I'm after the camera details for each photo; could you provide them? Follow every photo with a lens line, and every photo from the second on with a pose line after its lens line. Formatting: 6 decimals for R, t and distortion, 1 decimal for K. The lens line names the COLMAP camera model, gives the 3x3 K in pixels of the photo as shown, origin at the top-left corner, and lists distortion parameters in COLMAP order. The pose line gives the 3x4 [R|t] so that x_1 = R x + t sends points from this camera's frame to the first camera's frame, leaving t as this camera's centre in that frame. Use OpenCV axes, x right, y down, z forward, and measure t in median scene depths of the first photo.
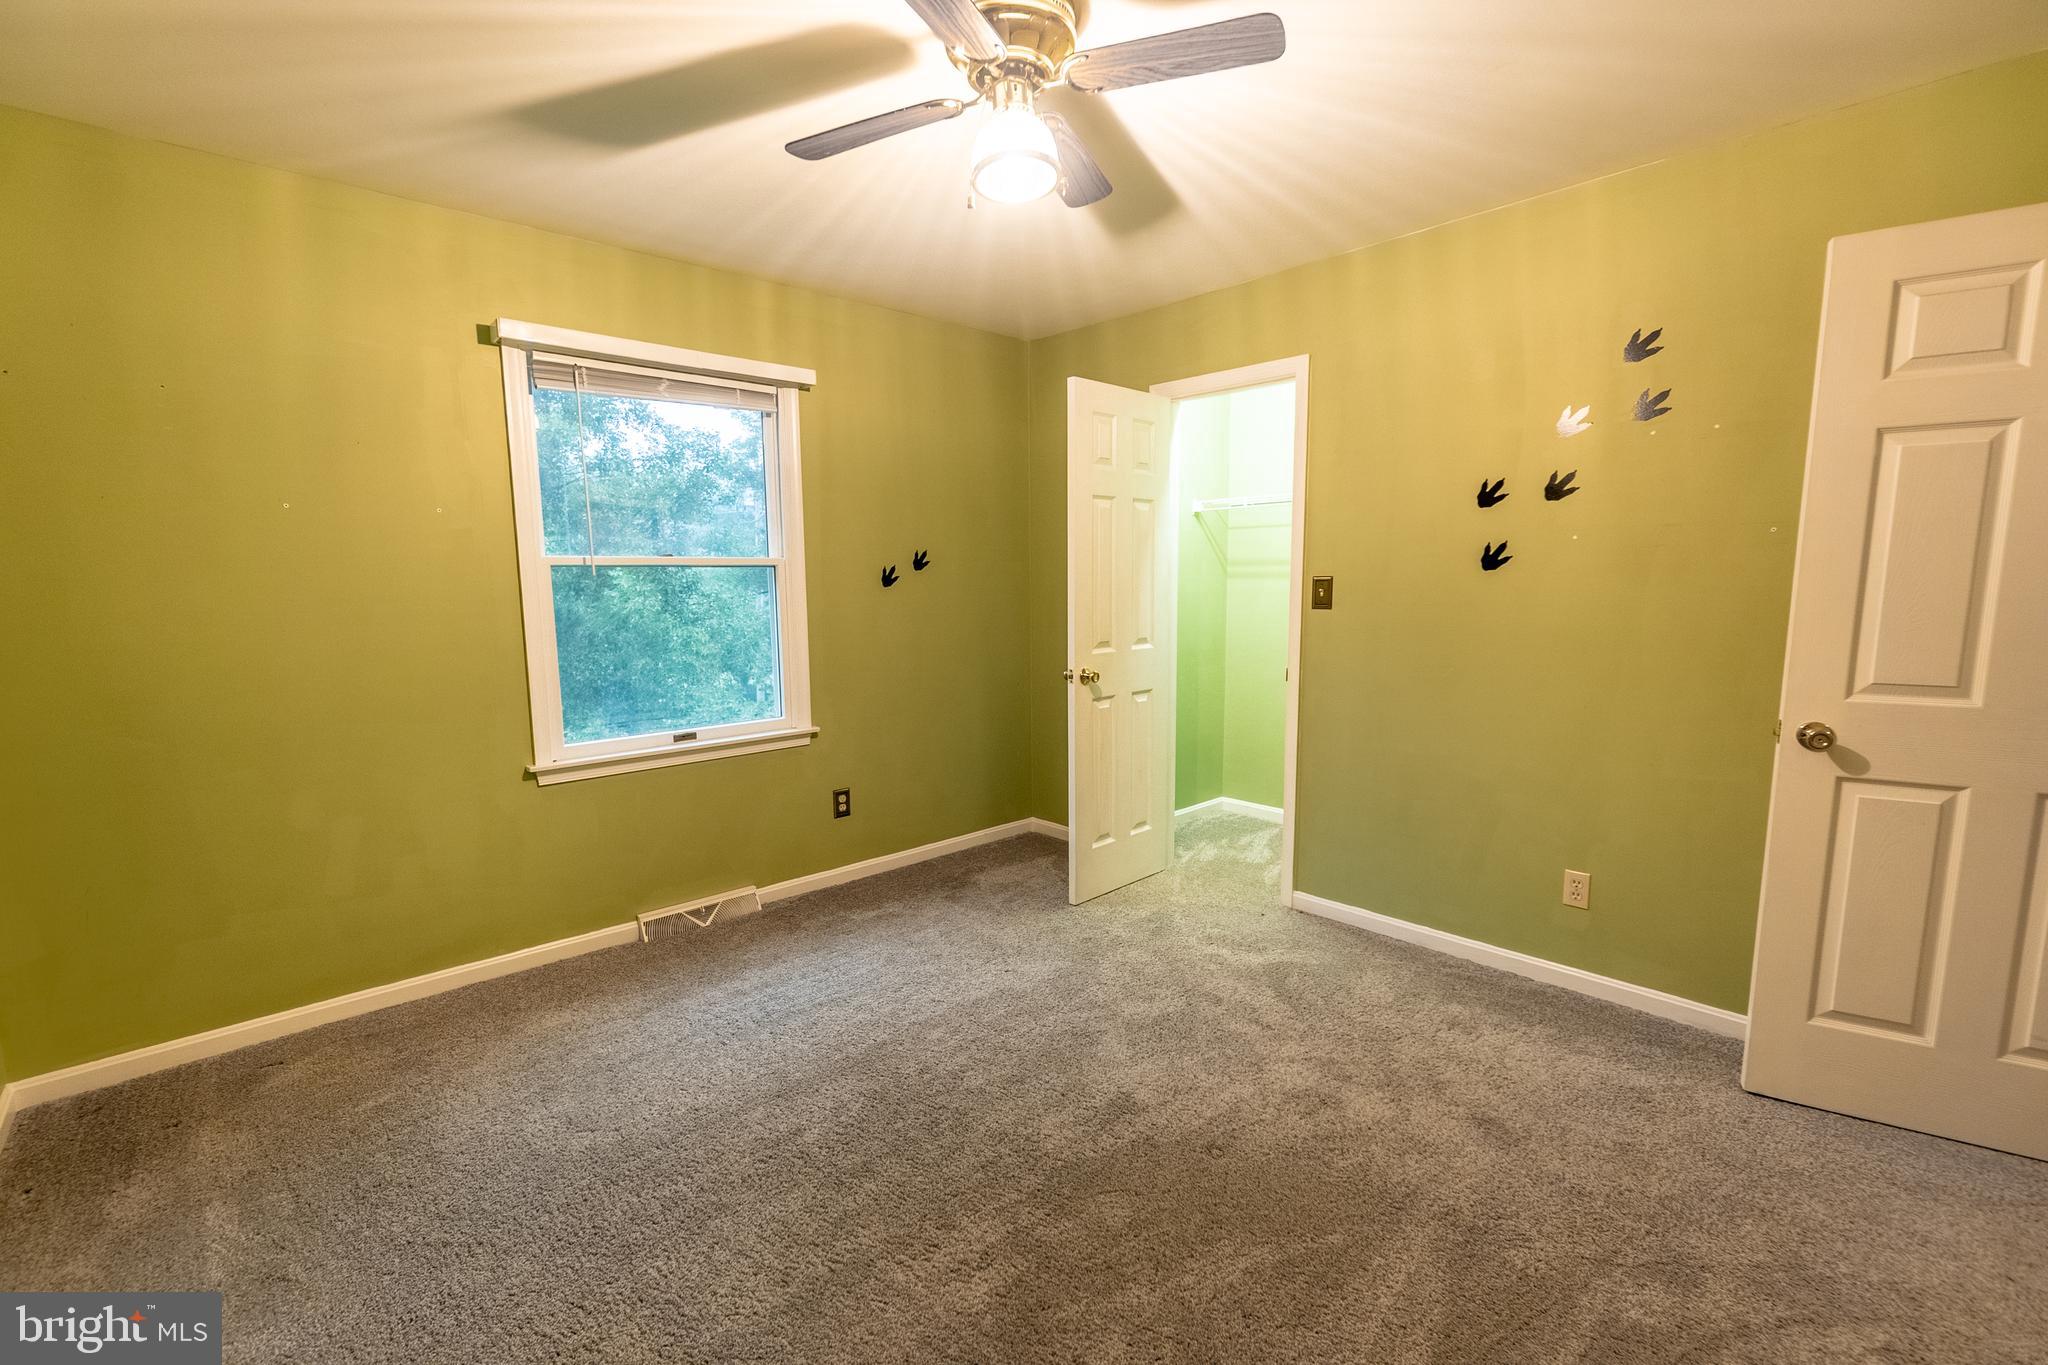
lens RADIAL K [[887.0, 0, 1018.9], [0, 887.0, 693.1], [0, 0, 1]] dist [0.001920, 0.000372]
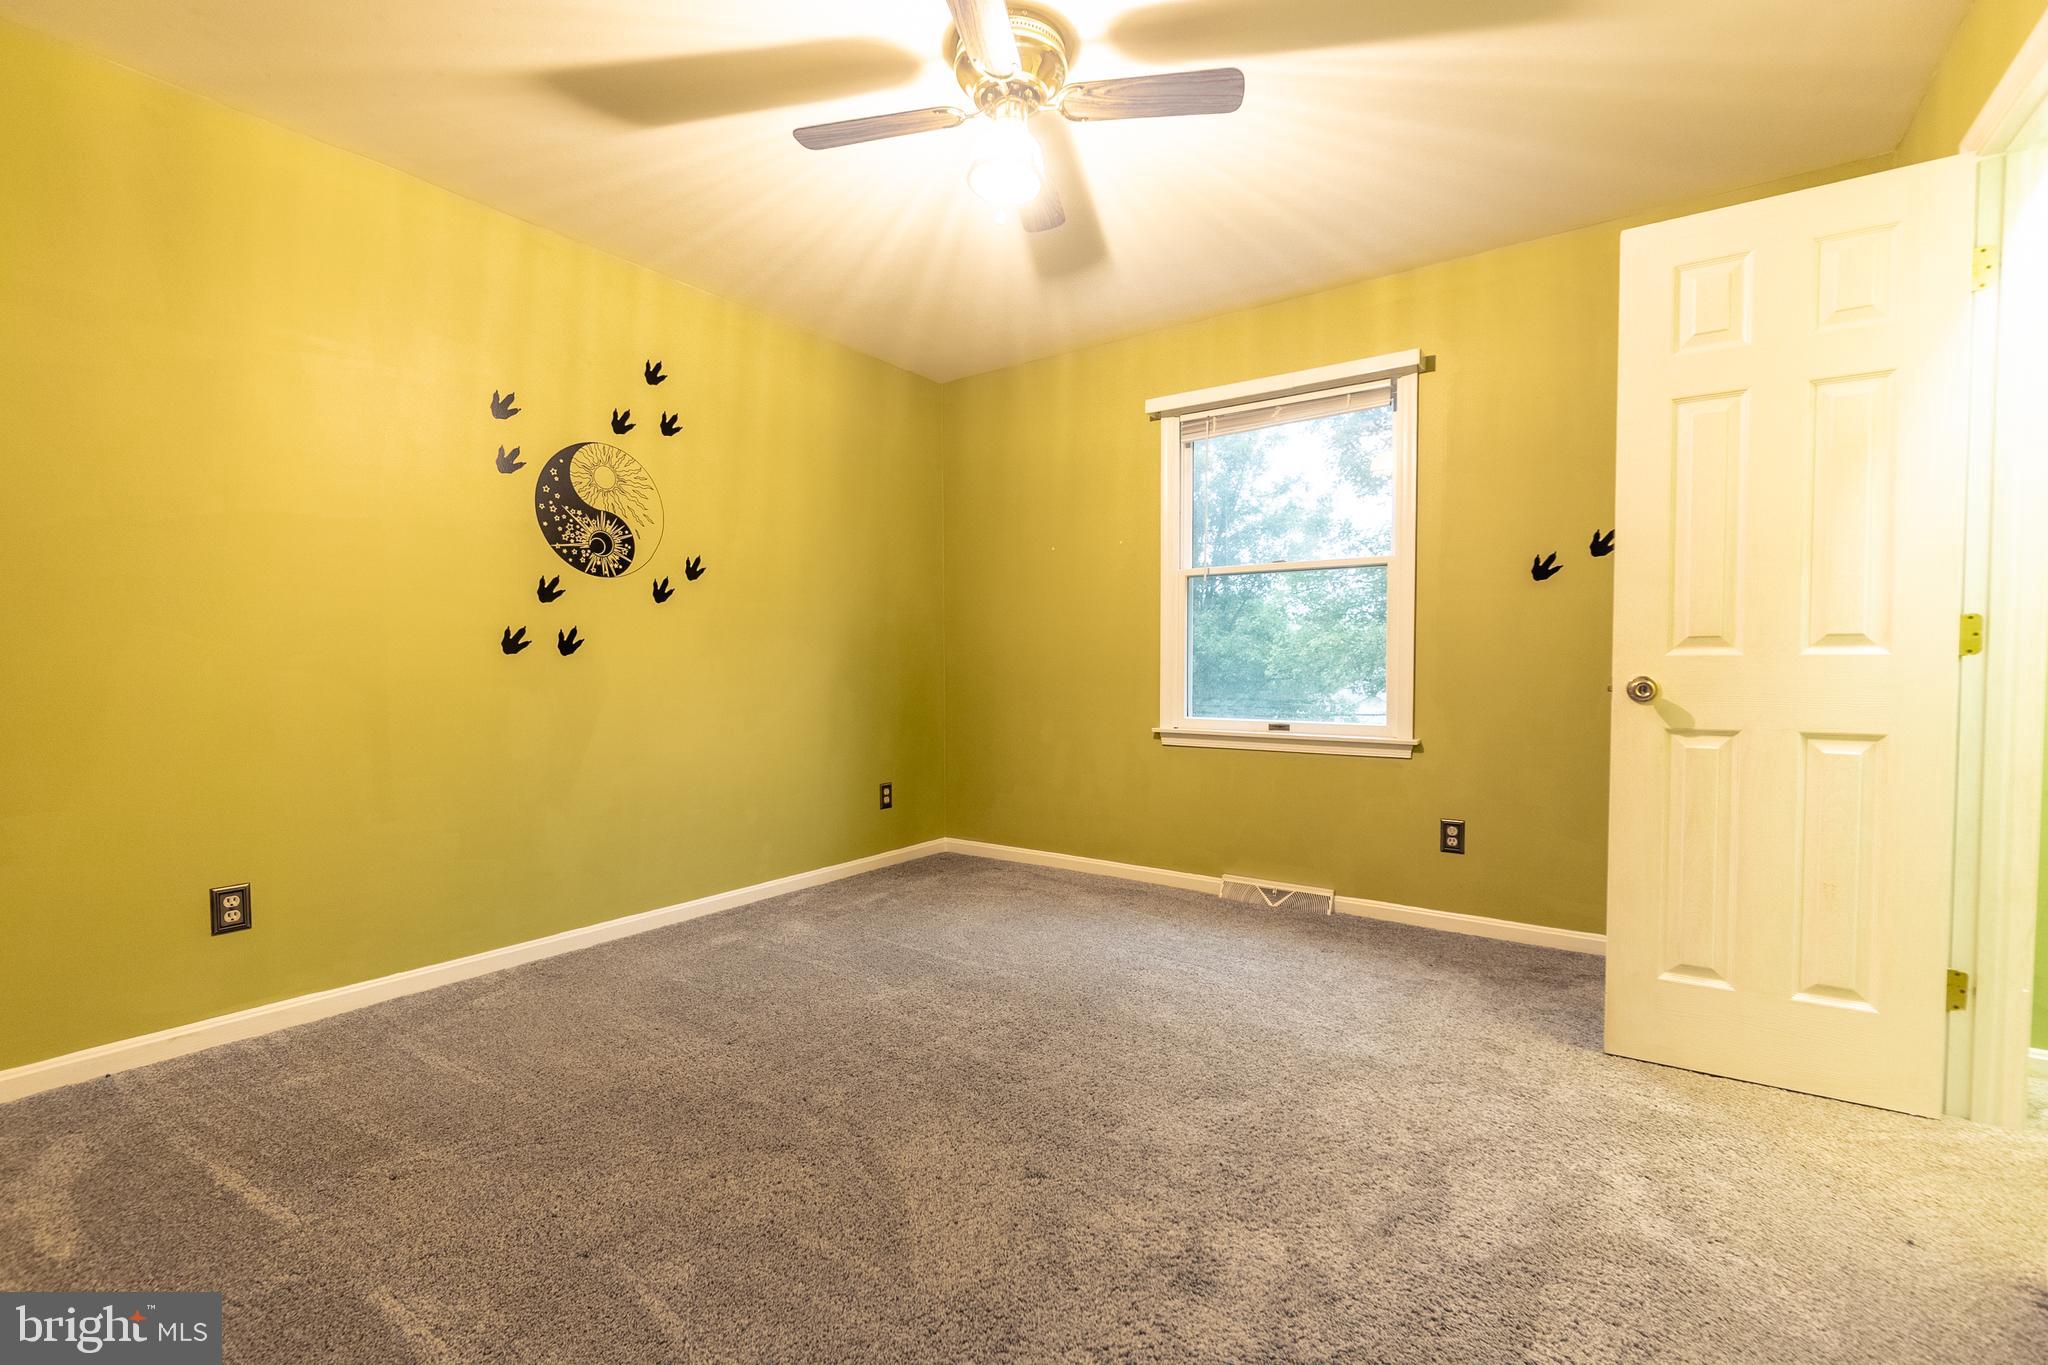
lens RADIAL K [[887.0, 0, 1018.9], [0, 887.0, 693.1], [0, 0, 1]] dist [0.001920, 0.000372]
pose [[0.208223, 0.045606, -0.977018, 0.613209], [-0.130821, 0.991235, 0.018389, 0.030060], [0.969293, 0.123985, 0.212364, 0.454074]]
